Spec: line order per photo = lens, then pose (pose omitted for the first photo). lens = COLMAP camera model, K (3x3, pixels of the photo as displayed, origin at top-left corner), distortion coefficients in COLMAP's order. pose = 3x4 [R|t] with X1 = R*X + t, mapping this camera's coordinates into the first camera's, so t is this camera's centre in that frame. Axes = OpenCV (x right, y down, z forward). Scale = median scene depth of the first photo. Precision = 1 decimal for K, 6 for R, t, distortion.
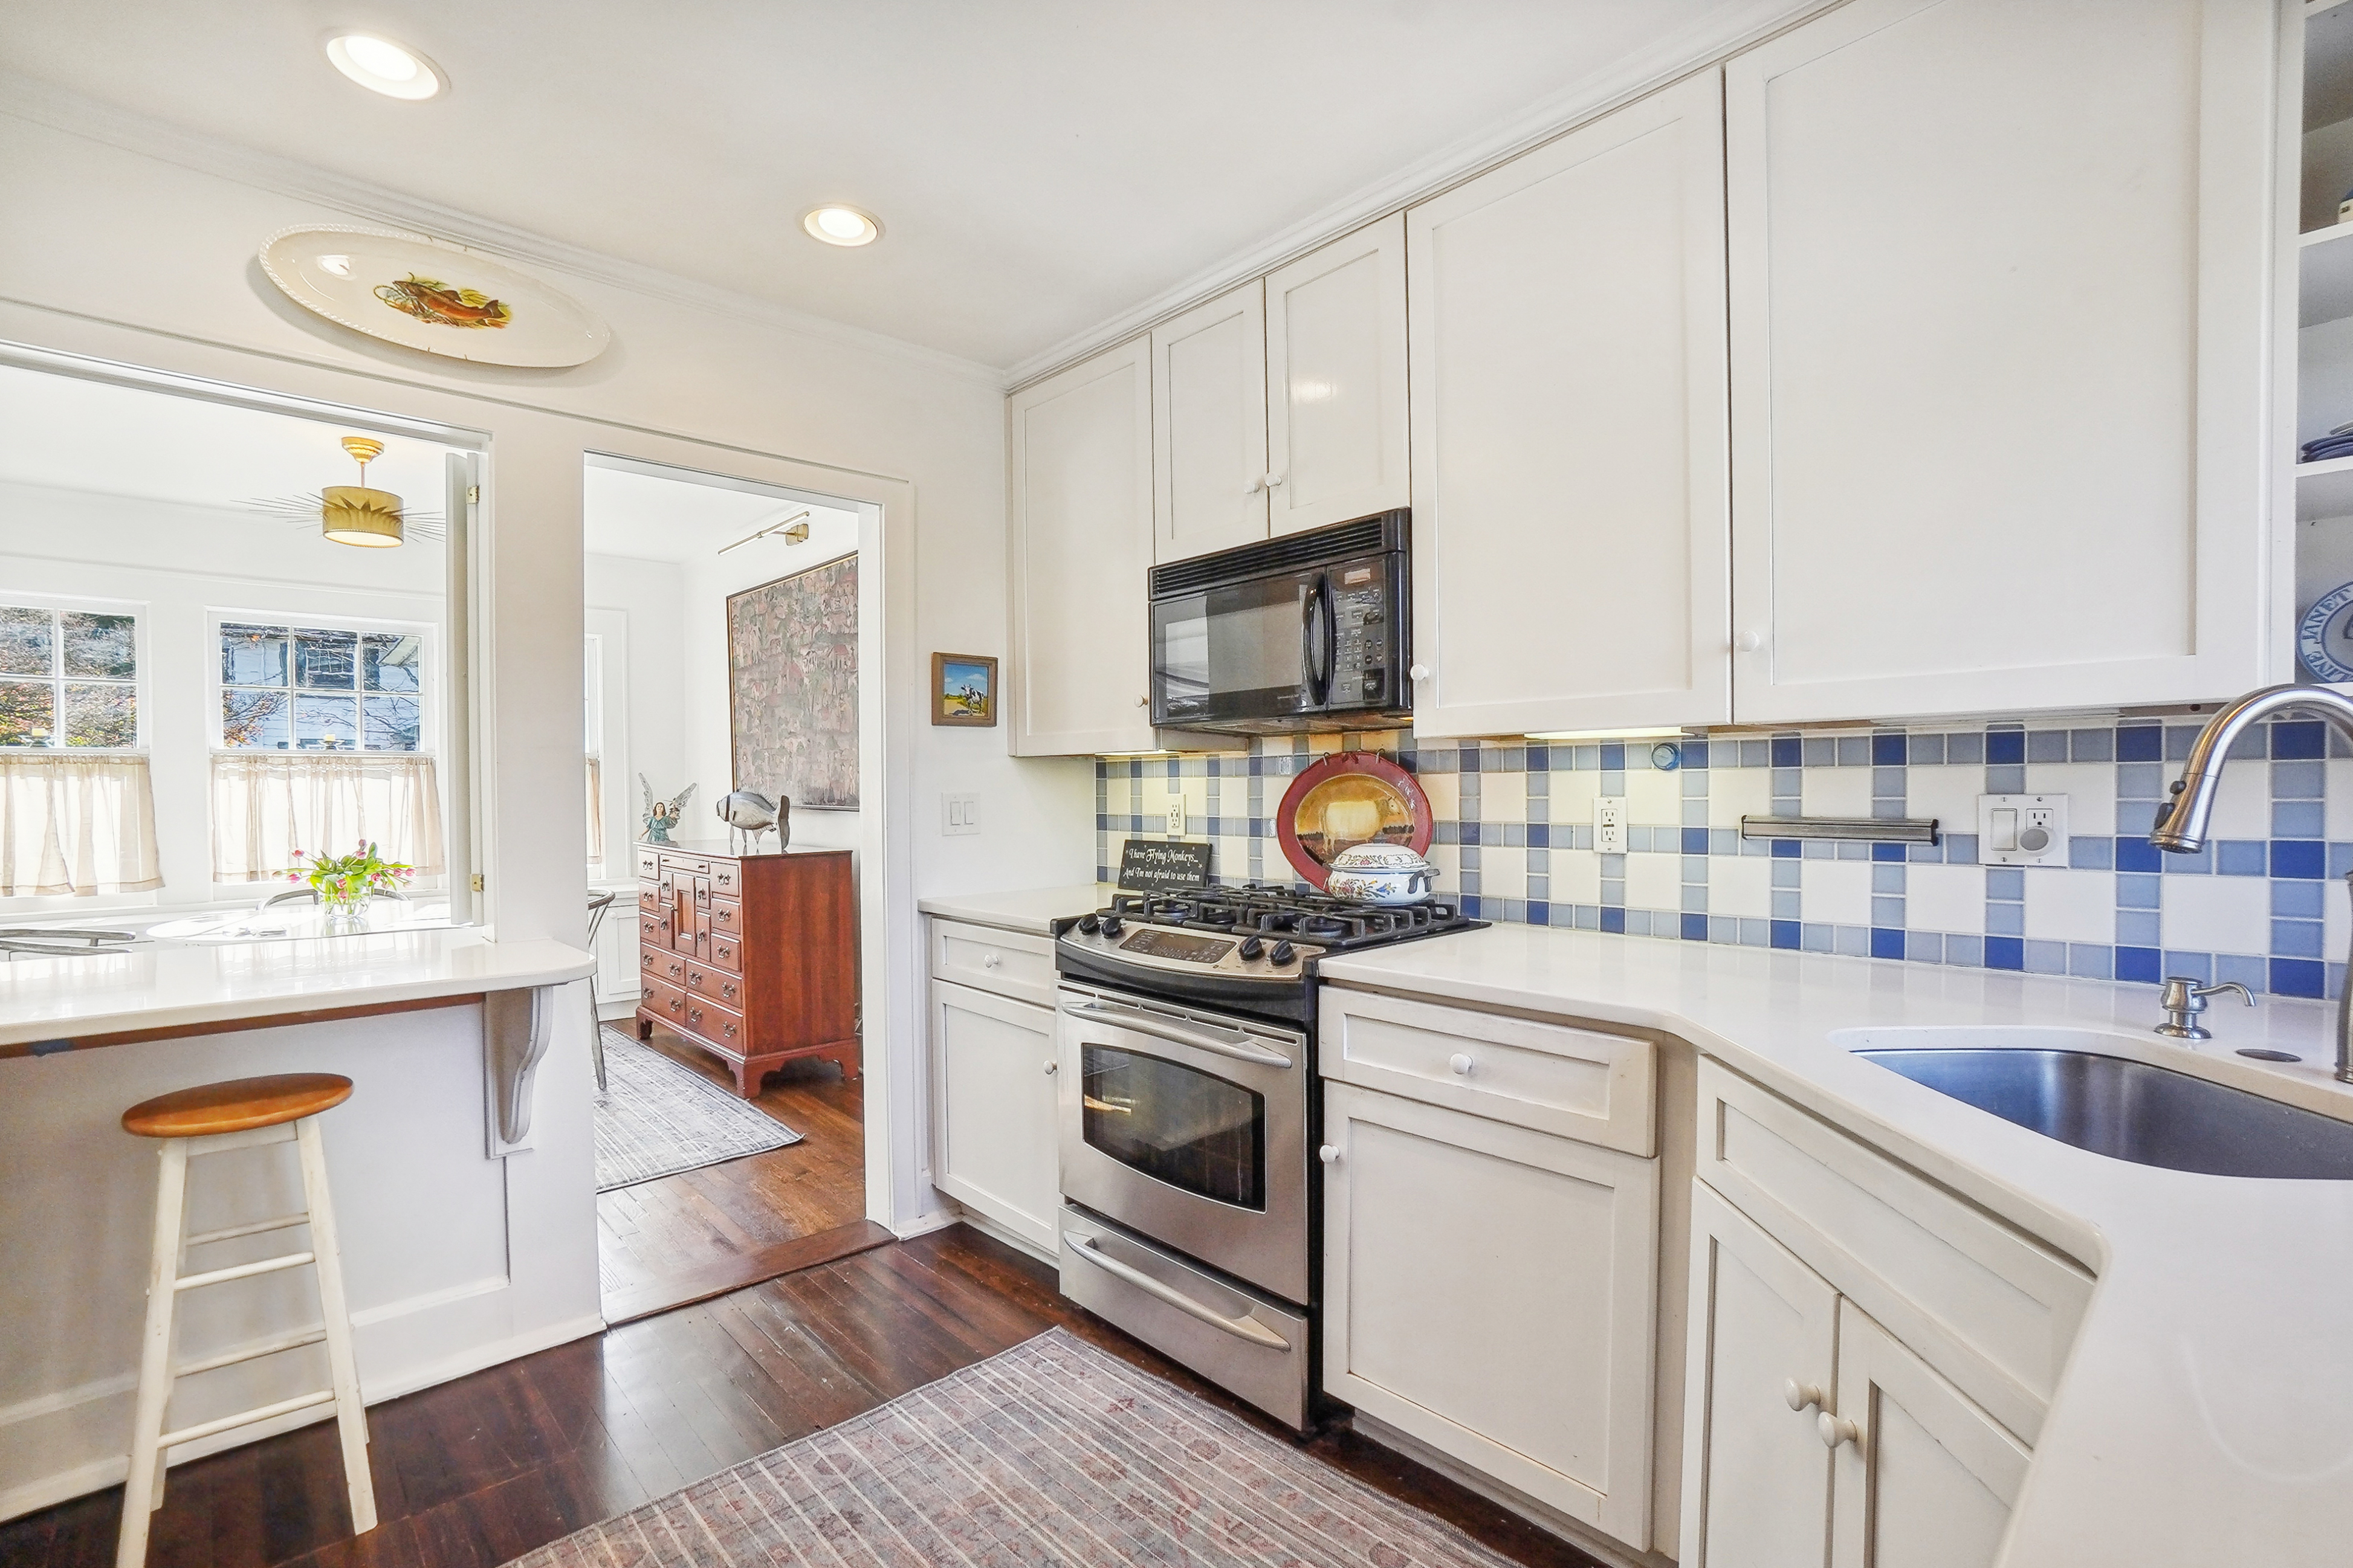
lens RADIAL K [[1080.5, 0, 1188.6], [0, 1080.5, 787.6], [0, 0, 1]] dist [-0.046707, 0.010600]
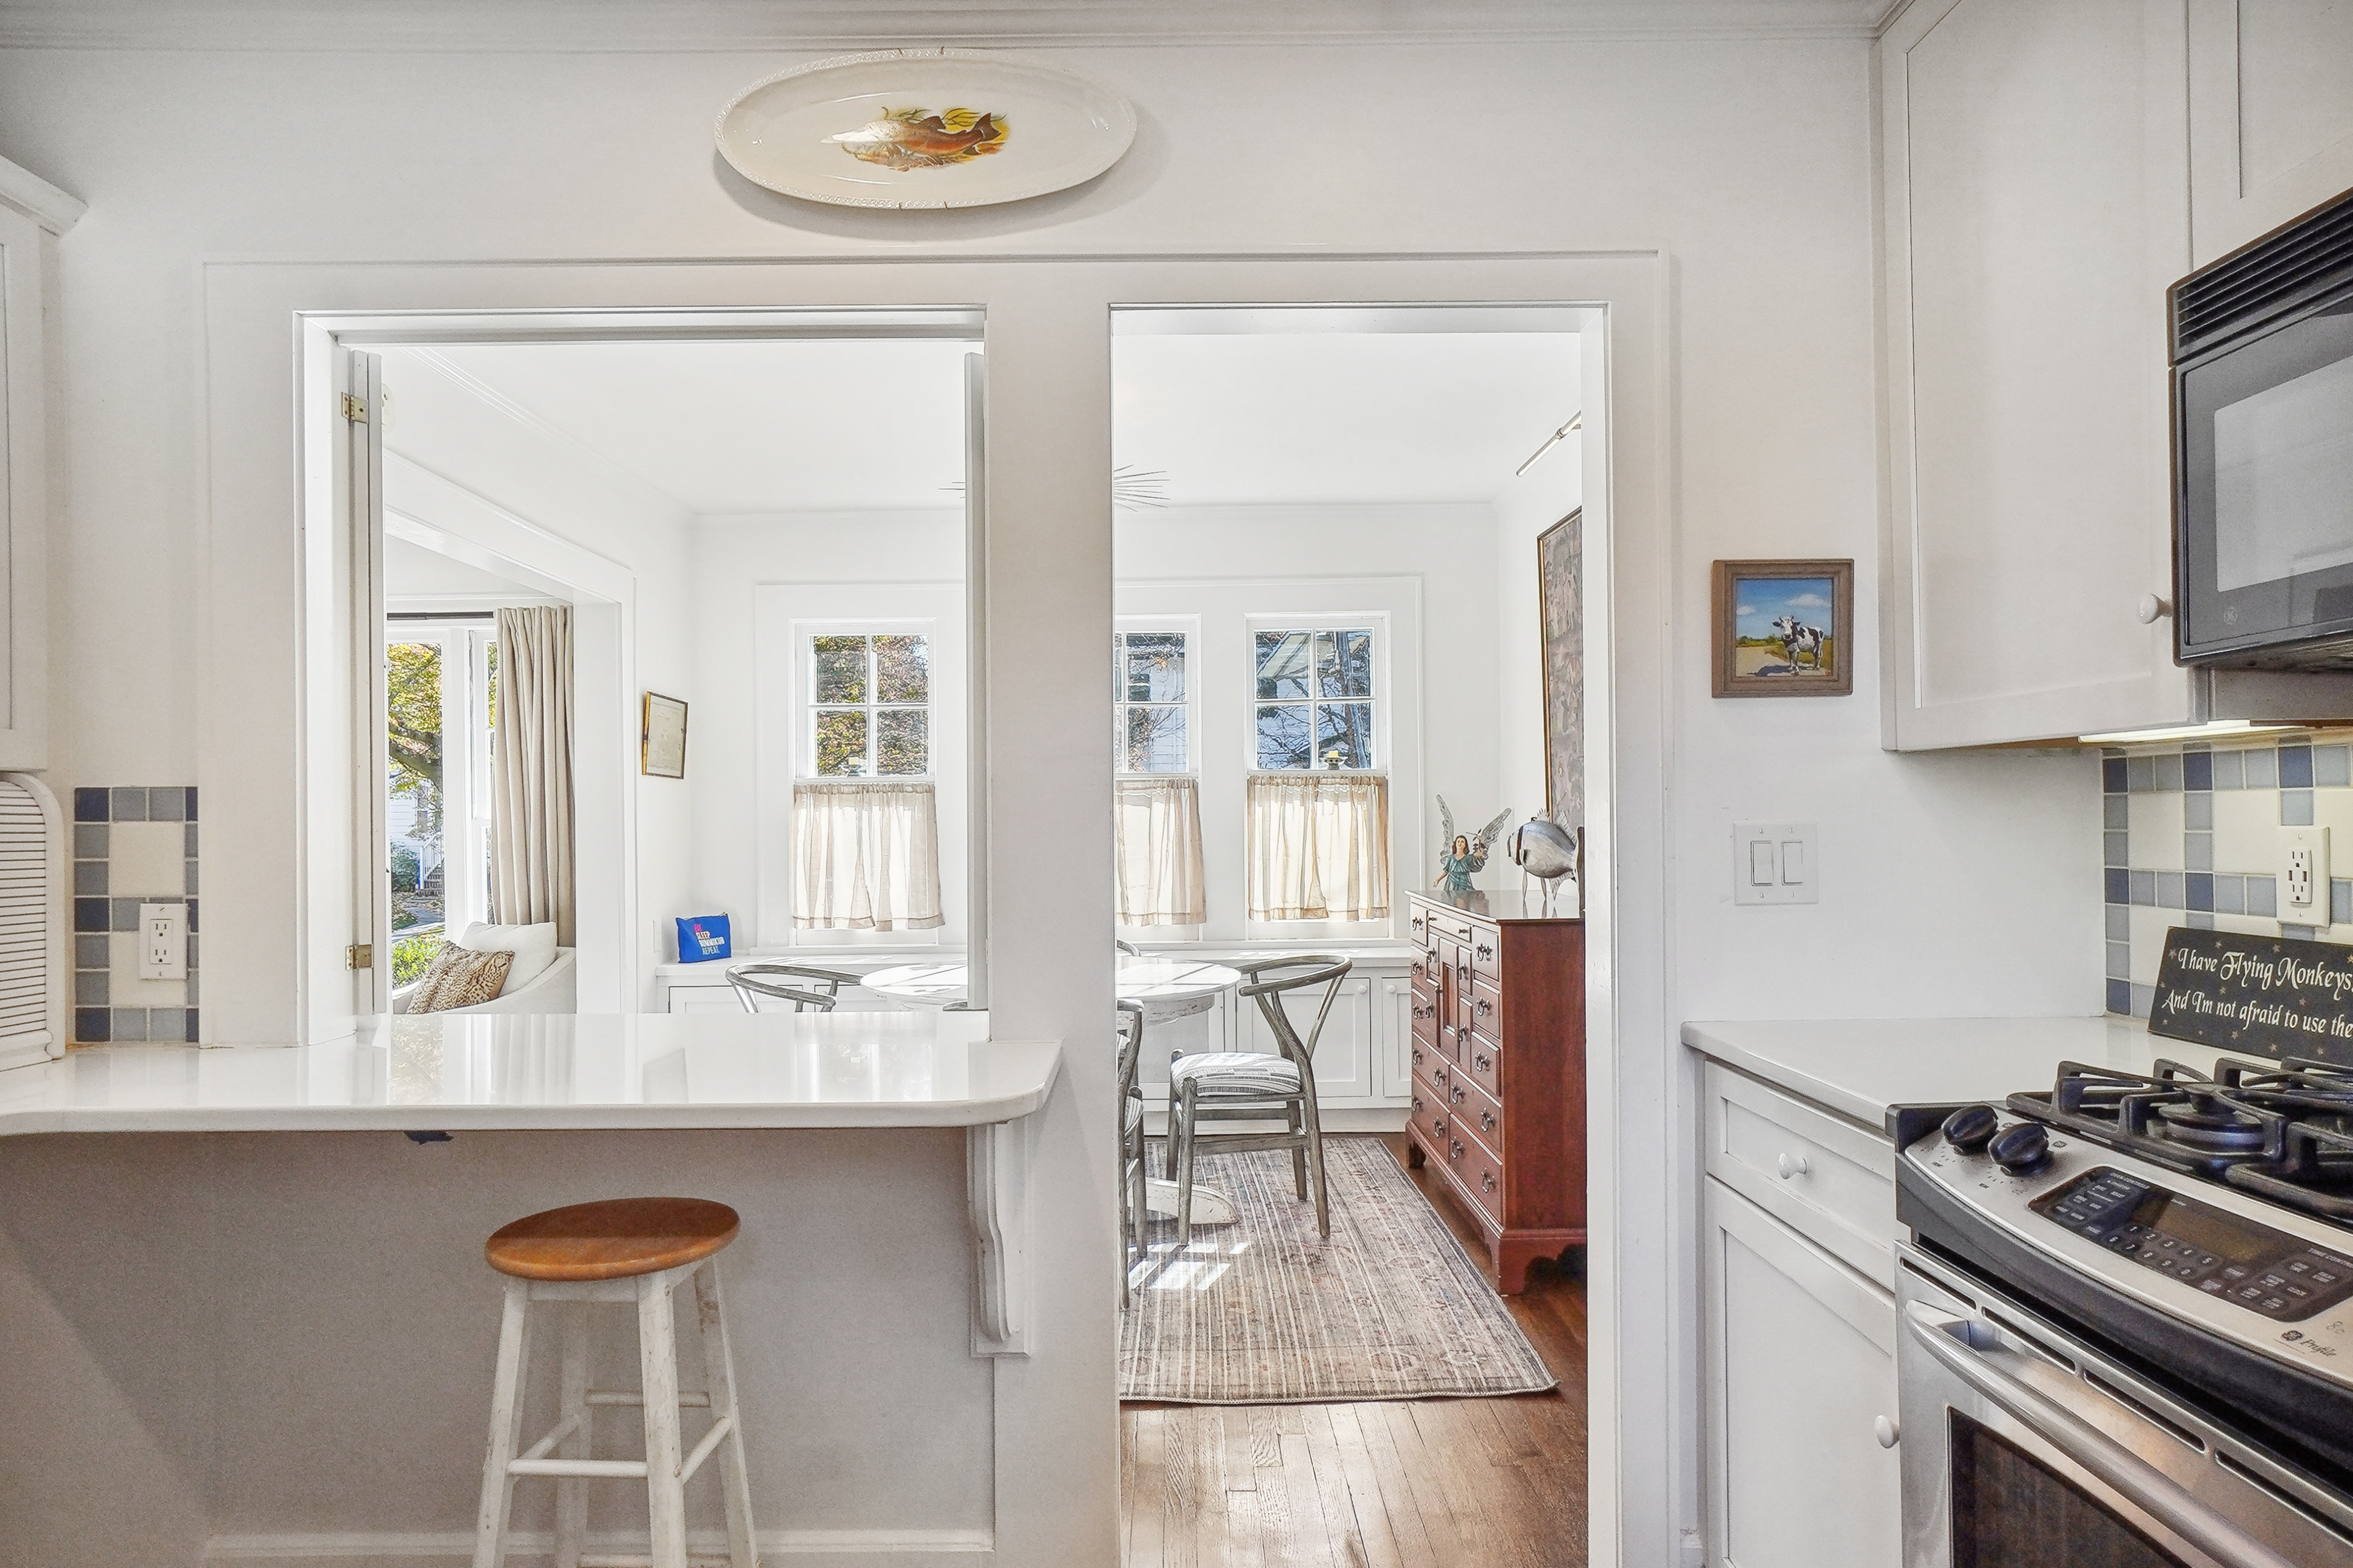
lens RADIAL K [[1437.6, 0, 1171.9], [0, 1437.6, 804.6], [0, 0, 1]] dist [-0.007257, 0.008658]
pose [[0.724080, -0.008261, -0.689666, 0.054130], [0.003654, 0.999960, -0.008141, 0.000198], [0.689706, 0.003375, 0.724082, 0.274241]]
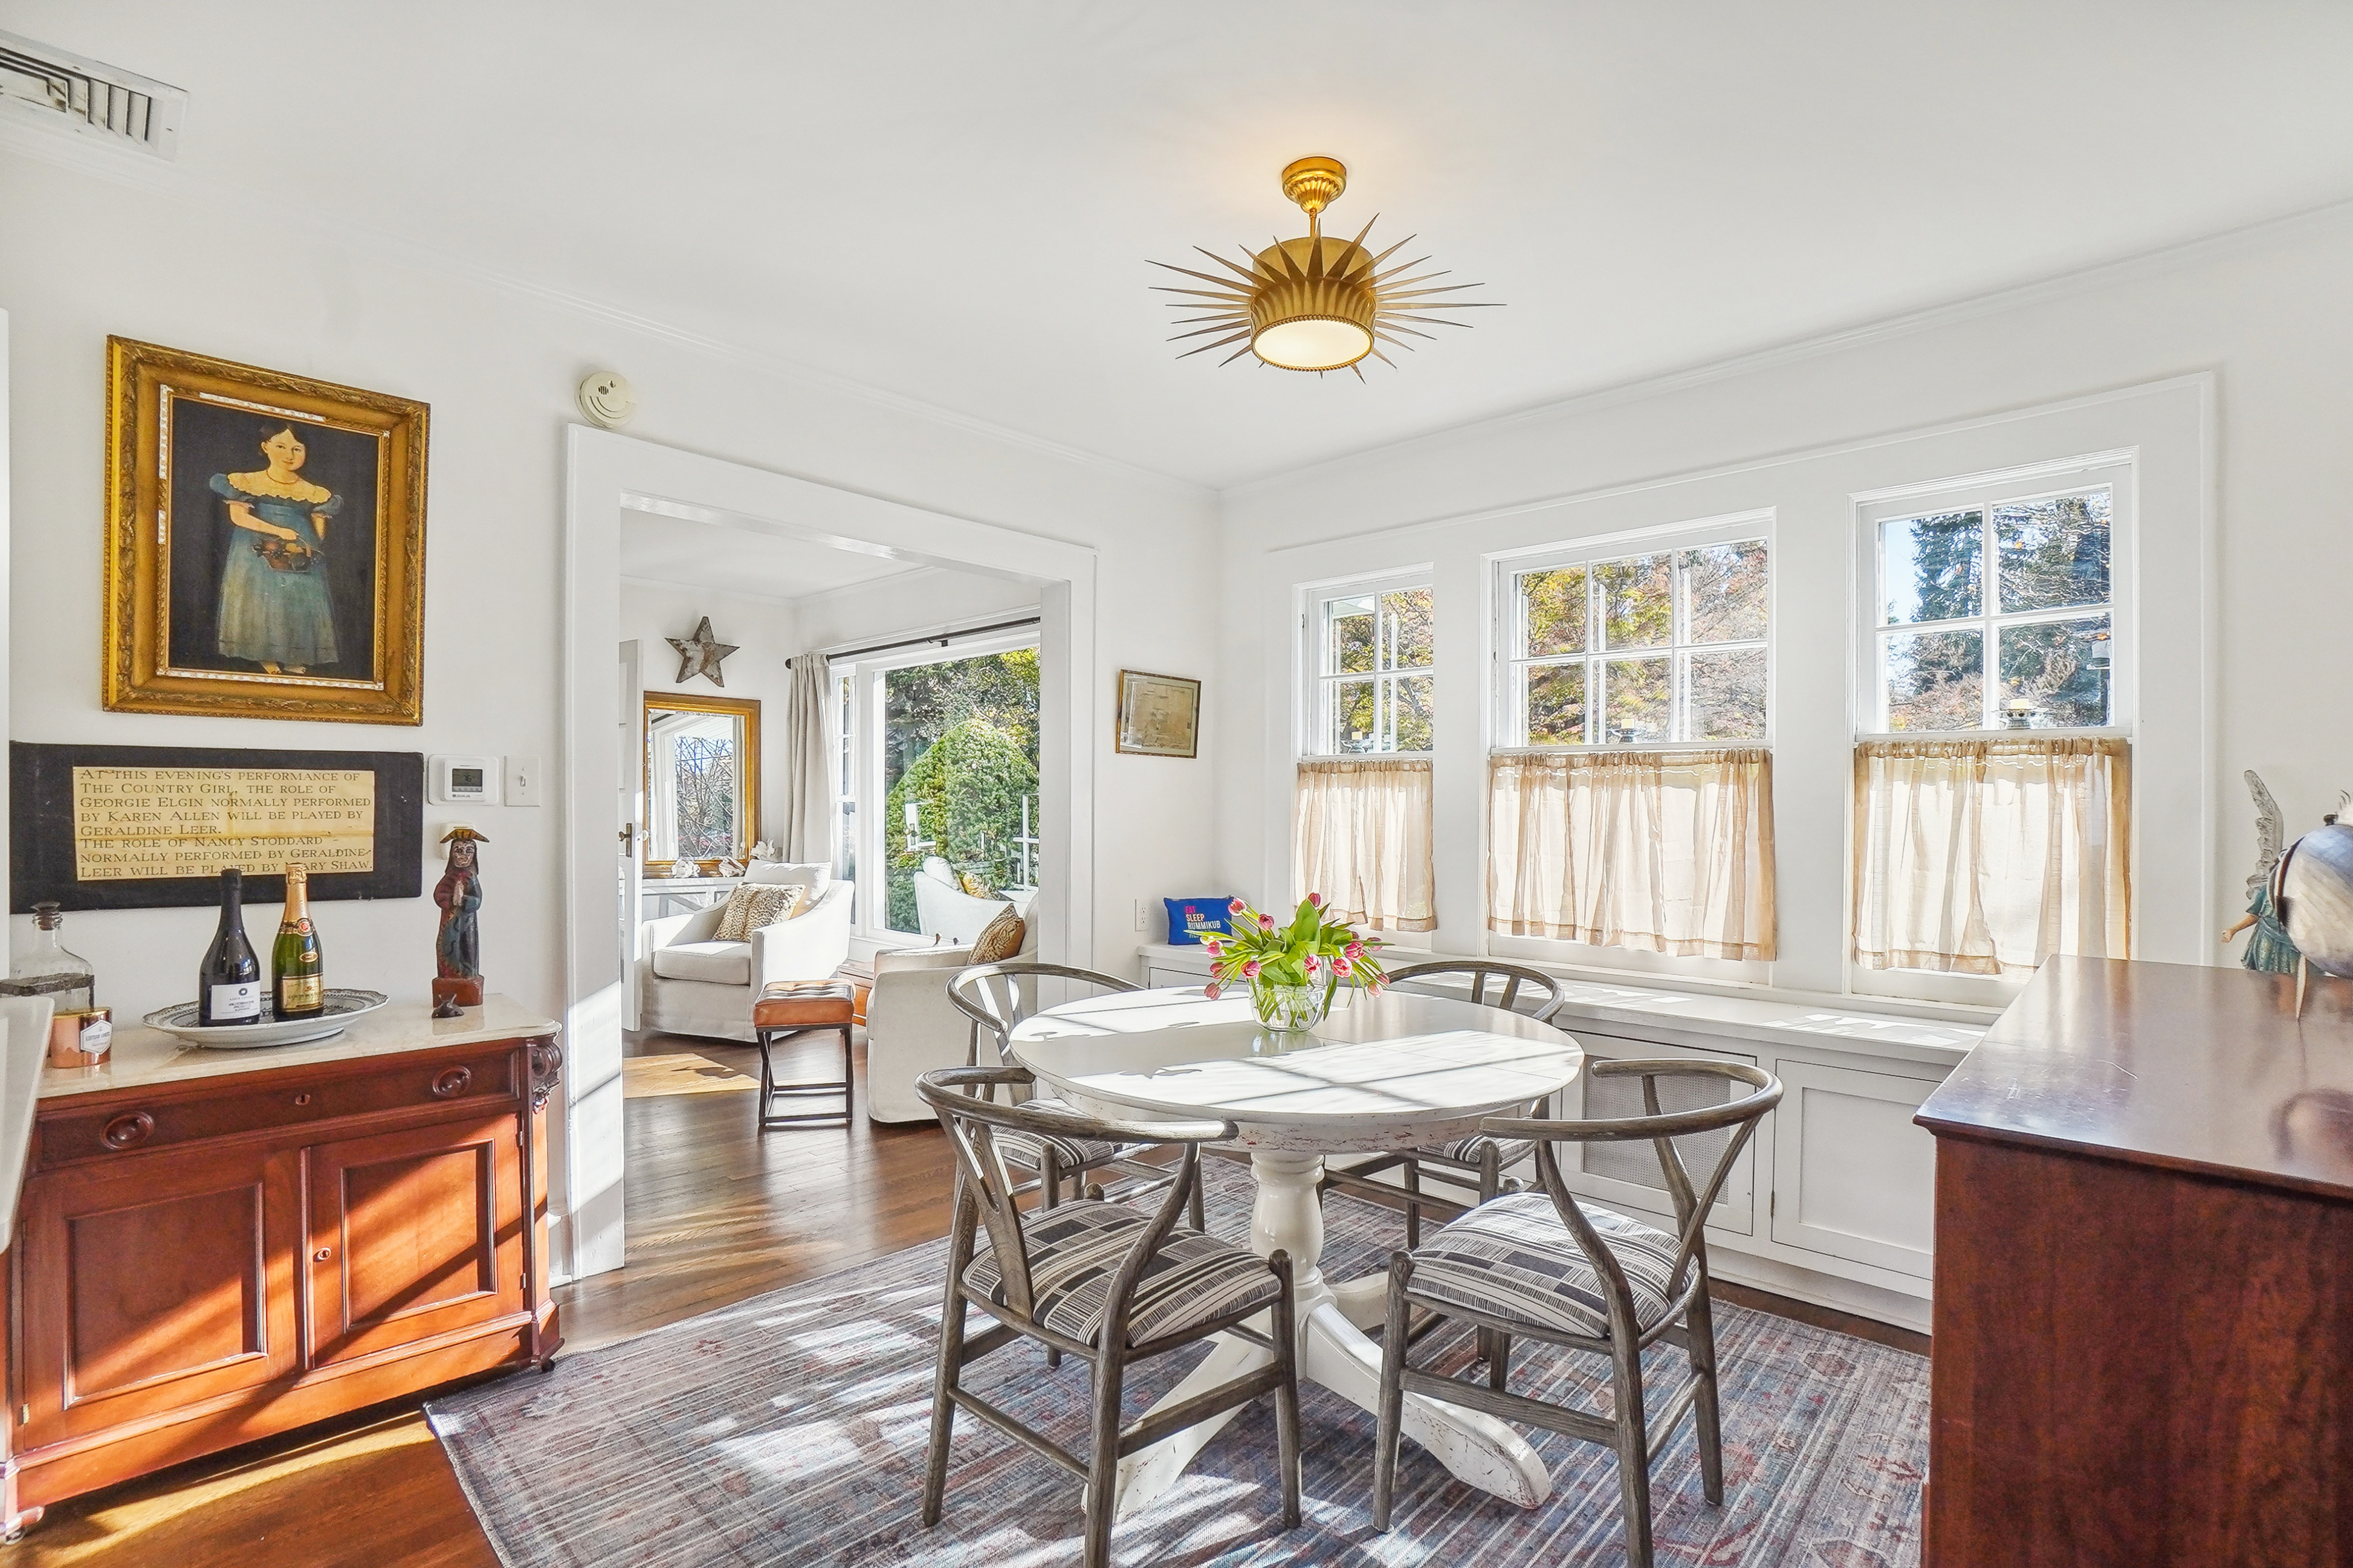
lens RADIAL K [[1080.5, 0, 1167.4], [0, 1080.5, 801.4], [0, 0, 1]] dist [-0.046707, 0.010600]
pose [[0.050671, 0.003857, -0.998708, -0.251455], [-0.011764, 0.999925, 0.003265, 0.001111], [0.998646, 0.011584, 0.050713, 0.970627]]
